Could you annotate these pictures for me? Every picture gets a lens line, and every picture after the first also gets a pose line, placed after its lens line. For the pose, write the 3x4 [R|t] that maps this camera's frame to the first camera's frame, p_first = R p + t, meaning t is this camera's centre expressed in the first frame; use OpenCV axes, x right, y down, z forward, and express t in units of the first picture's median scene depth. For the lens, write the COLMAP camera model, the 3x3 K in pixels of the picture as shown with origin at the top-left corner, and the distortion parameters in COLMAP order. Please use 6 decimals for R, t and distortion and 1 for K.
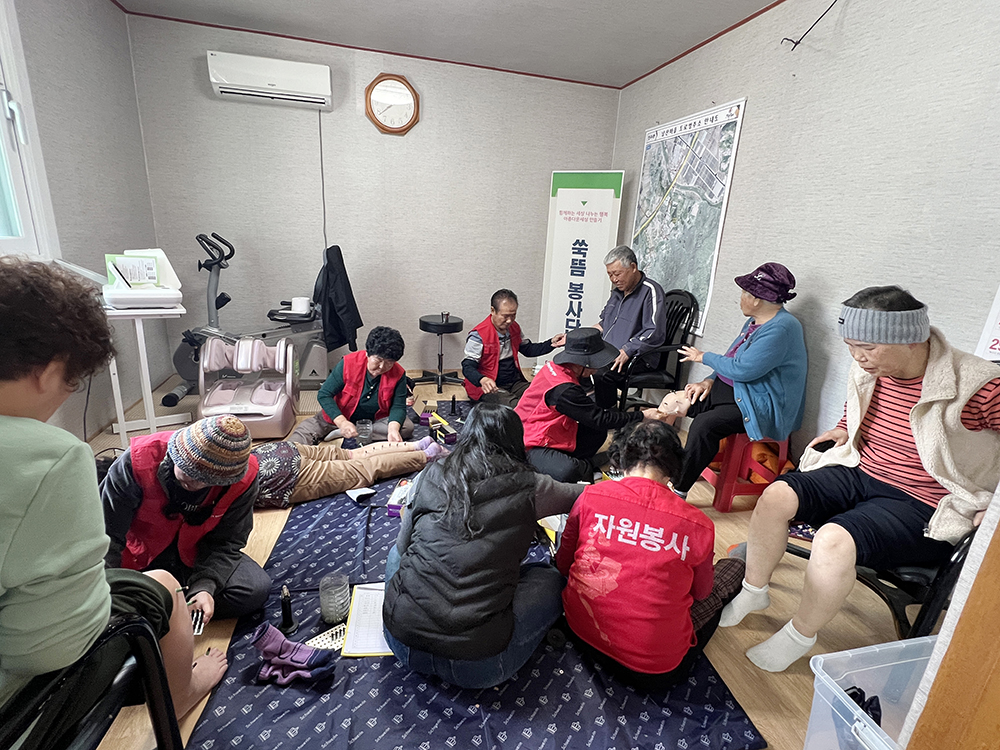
lens RADIAL K [[466.7, 0, 500.0], [0, 466.7, 375.0], [0, 0, 1]] dist [0.002228, 0.000964]
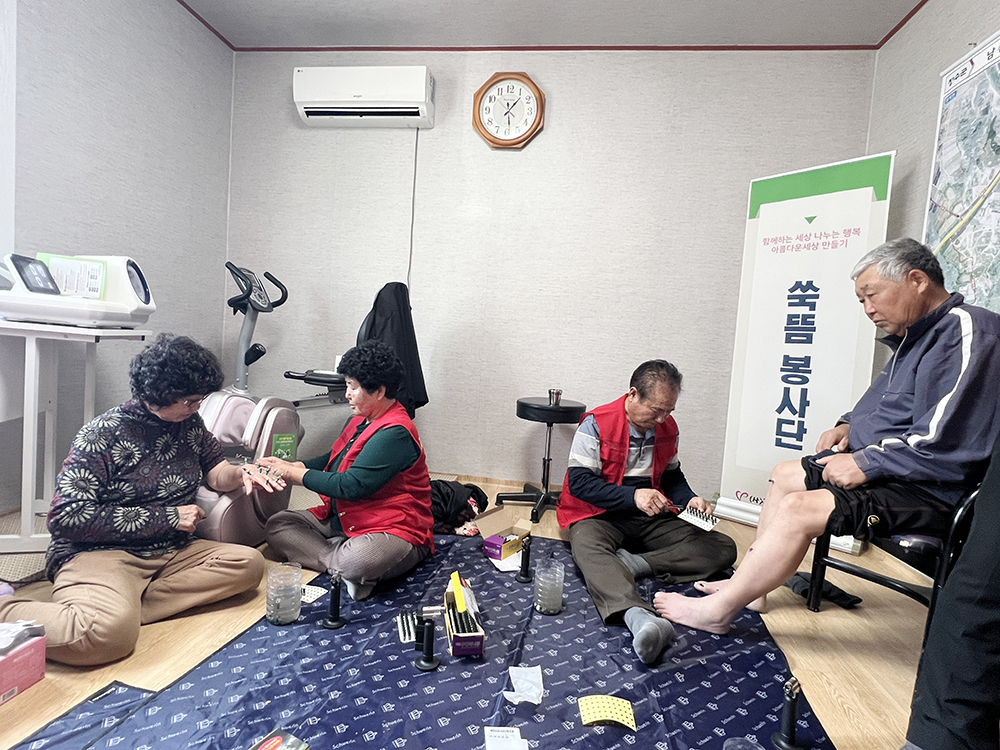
lens RADIAL K [[500.1, 0, 500.0], [0, 500.1, 375.0], [0, 0, 1]] dist [0.001447, 0.000821]
pose [[0.926344, 0.030805, -0.375418, 0.063115], [-0.123258, 0.966572, -0.224827, 0.005296], [0.355942, 0.254540, 0.899174, 0.357634]]
